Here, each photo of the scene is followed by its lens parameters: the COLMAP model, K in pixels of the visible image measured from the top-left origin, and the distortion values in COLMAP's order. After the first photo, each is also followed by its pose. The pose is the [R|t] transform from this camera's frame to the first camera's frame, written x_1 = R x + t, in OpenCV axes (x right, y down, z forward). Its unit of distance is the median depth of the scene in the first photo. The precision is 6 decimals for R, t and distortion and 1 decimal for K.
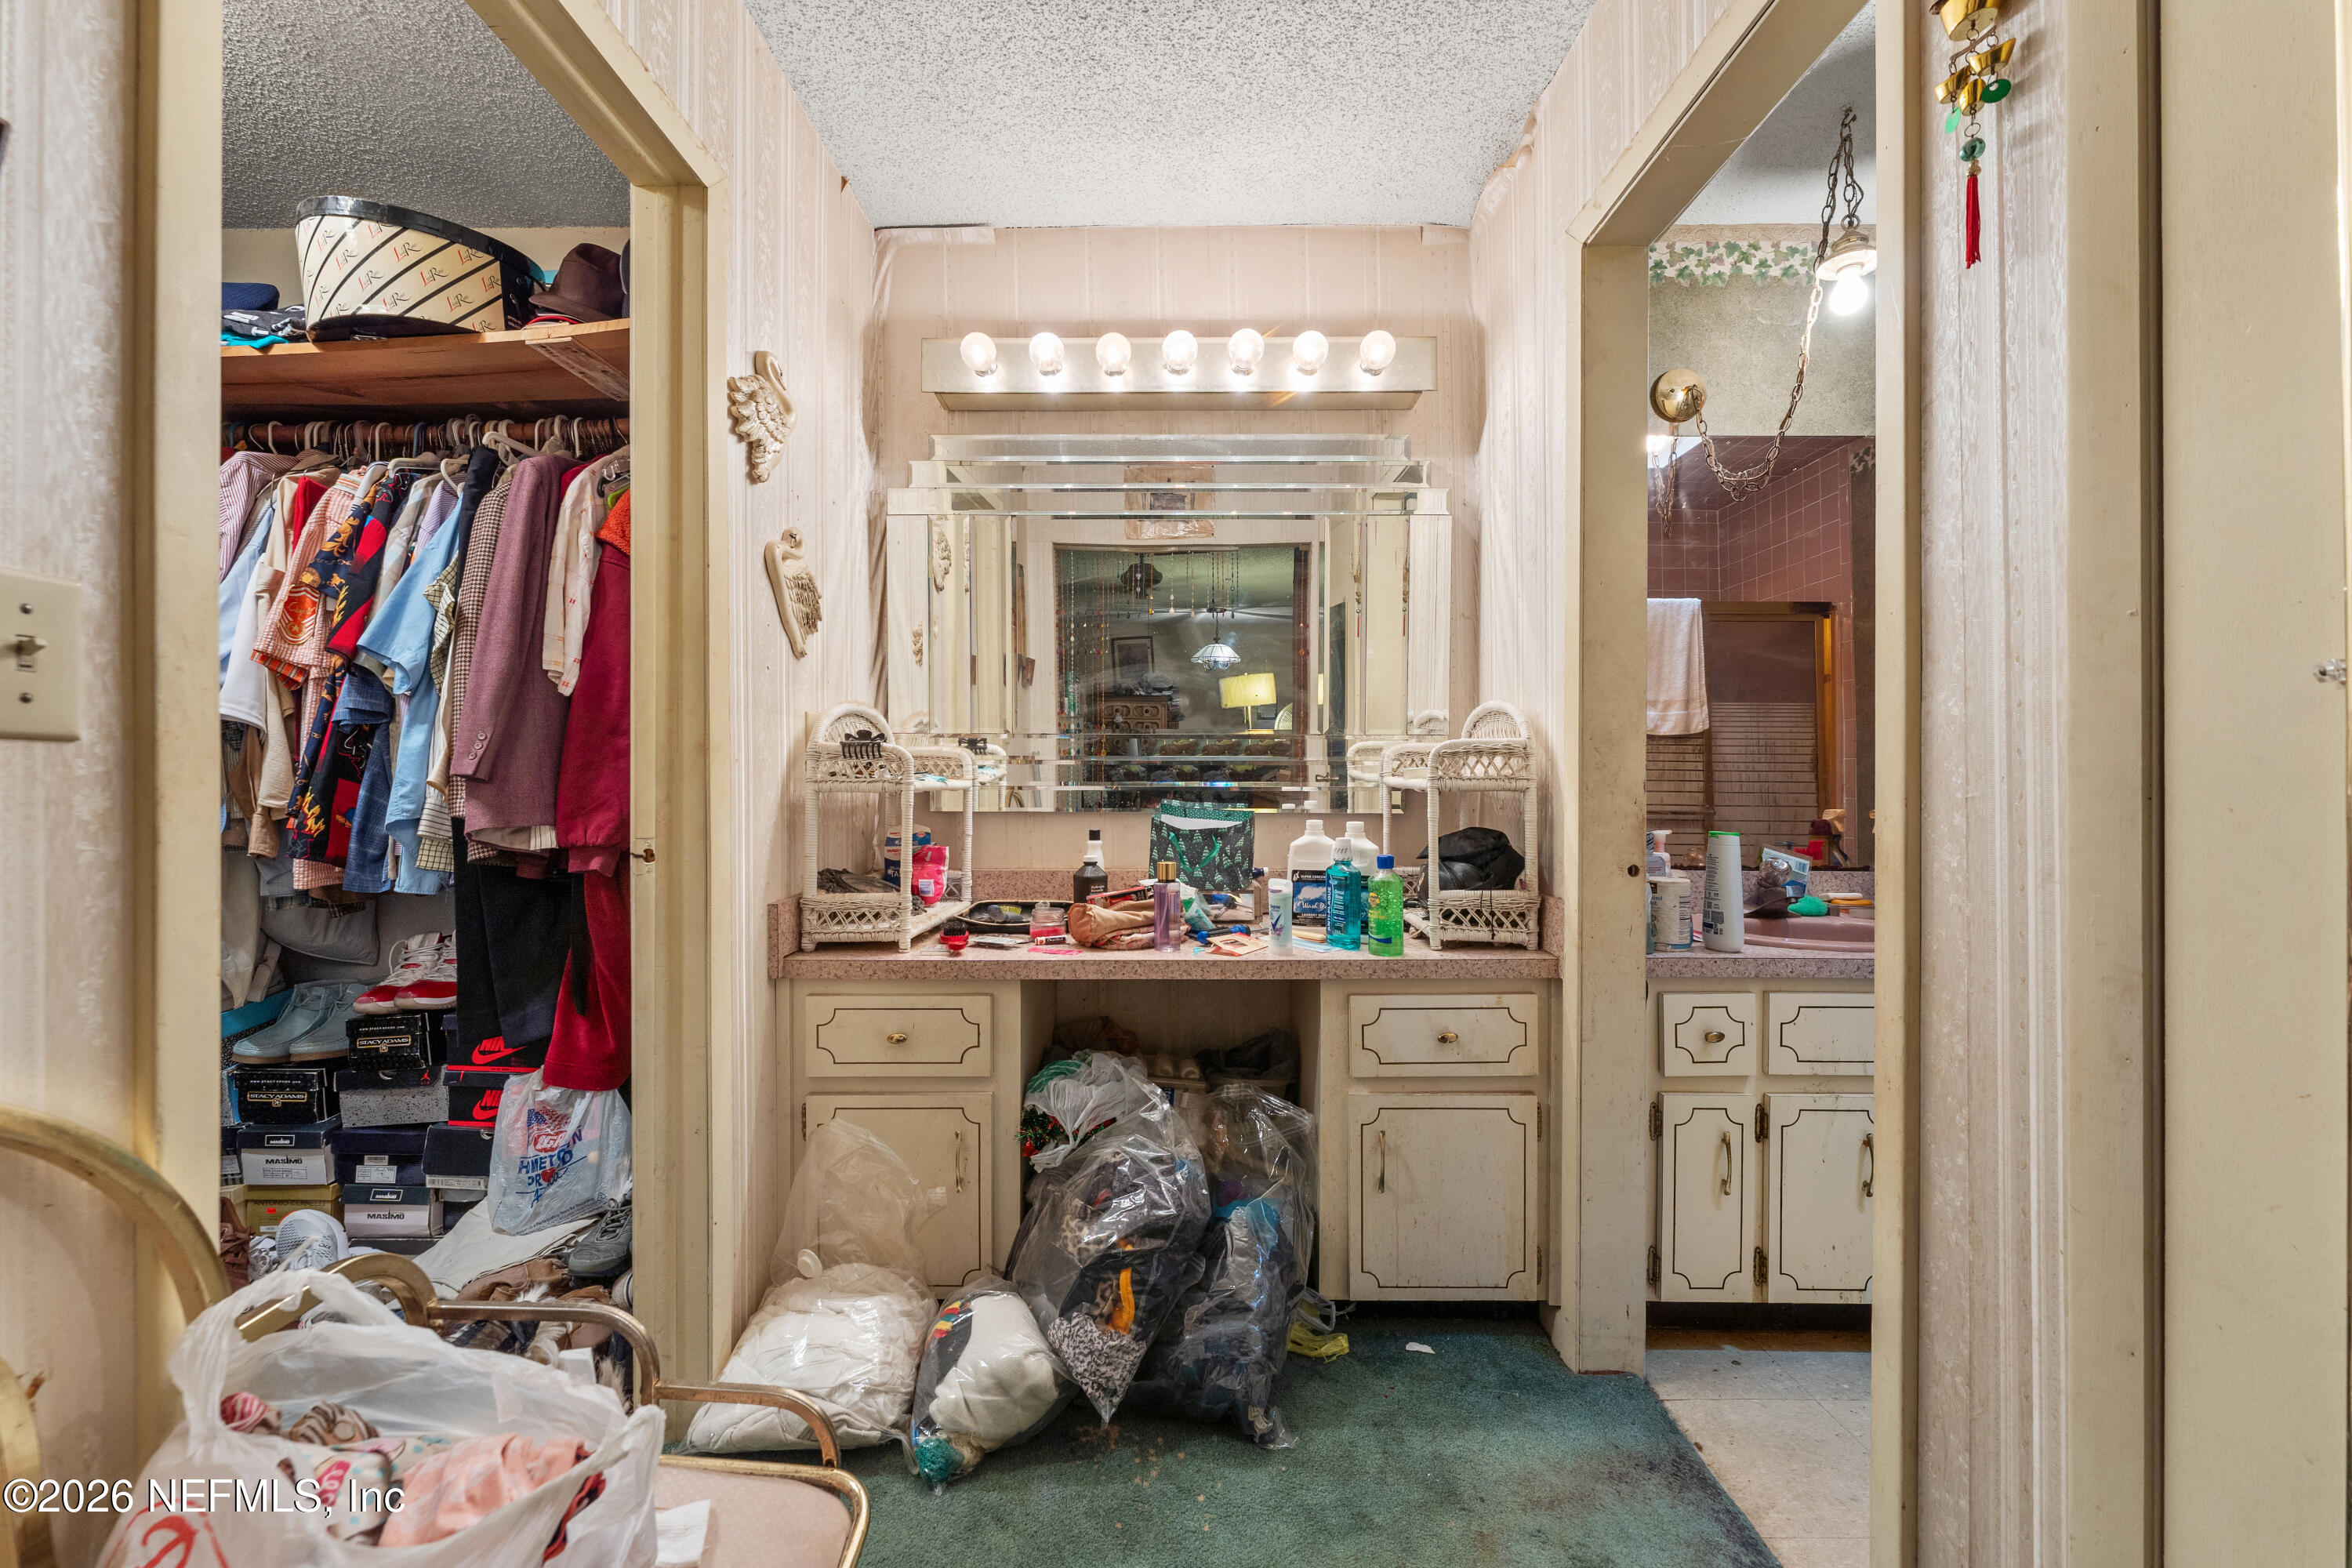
lens RADIAL K [[951.9, 0, 1174.4], [0, 951.9, 781.3], [0, 0, 1]] dist [-0.000431, -0.000045]
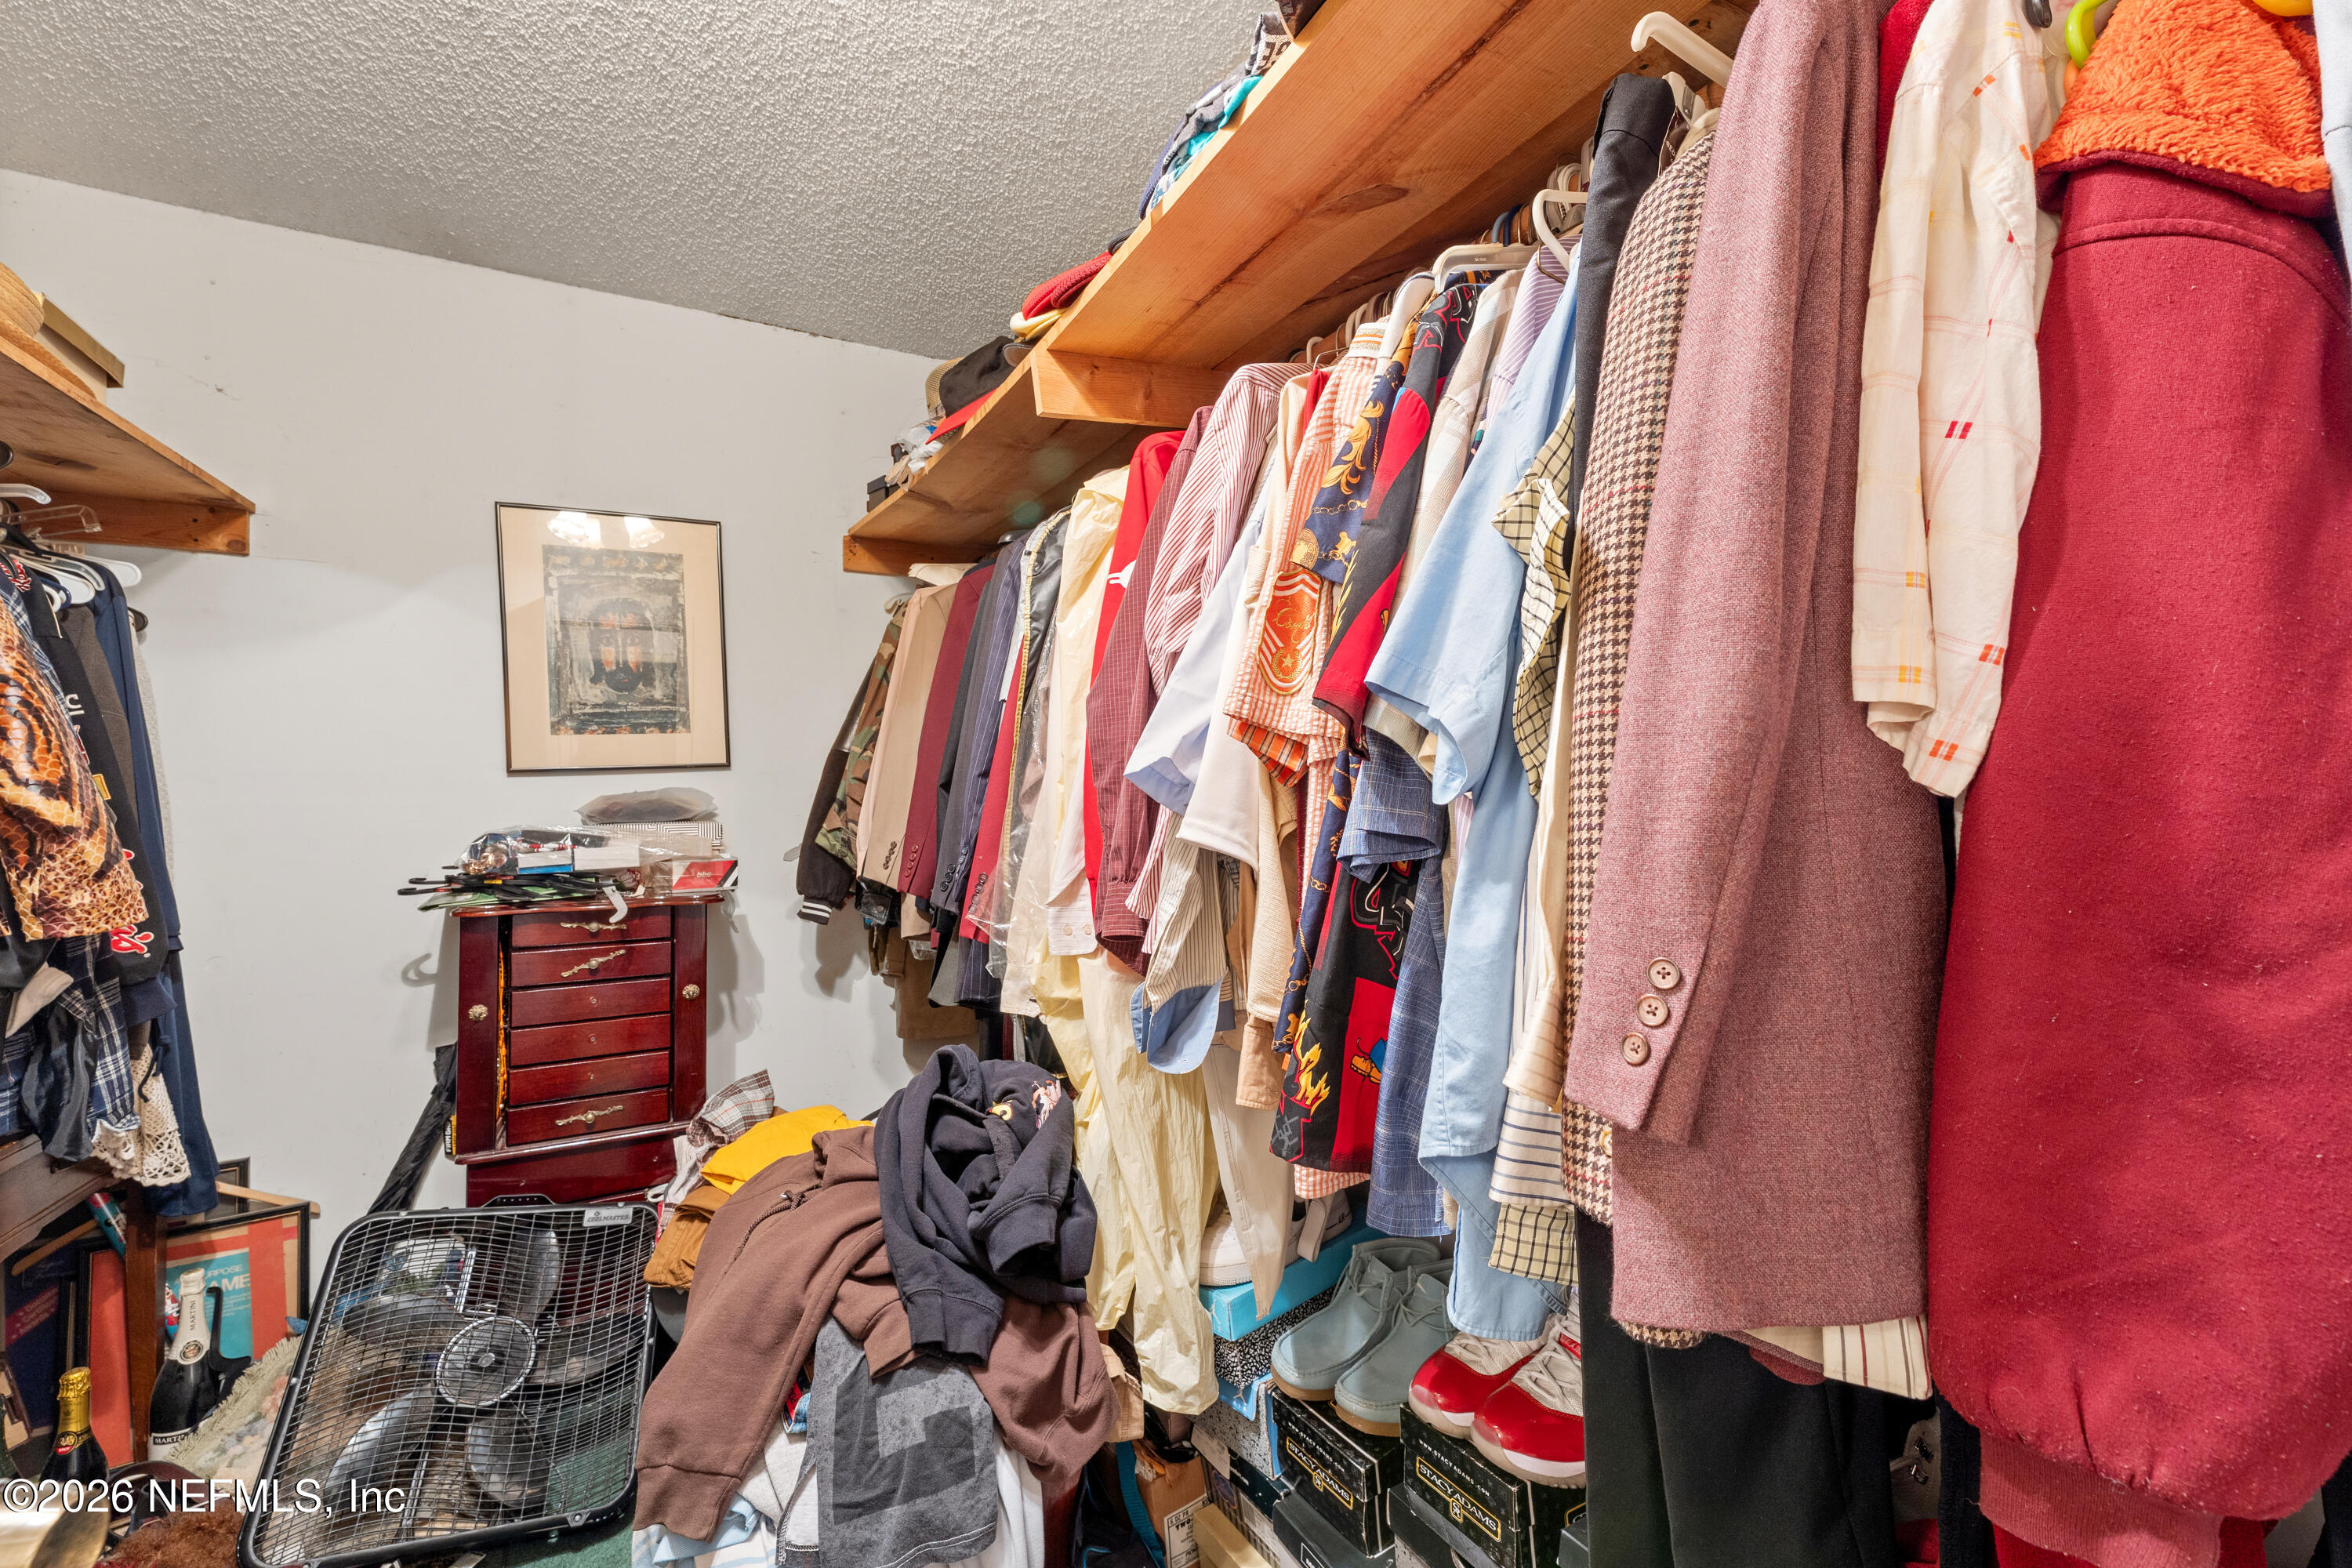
lens RADIAL K [[951.9, 0, 1174.4], [0, 951.9, 781.3], [0, 0, 1]] dist [-0.000431, -0.000045]
pose [[0.506218, -0.011822, -0.862324, -0.532500], [0.013576, 0.999891, -0.005738, -0.097021], [0.862298, -0.008802, 0.506324, 0.700976]]
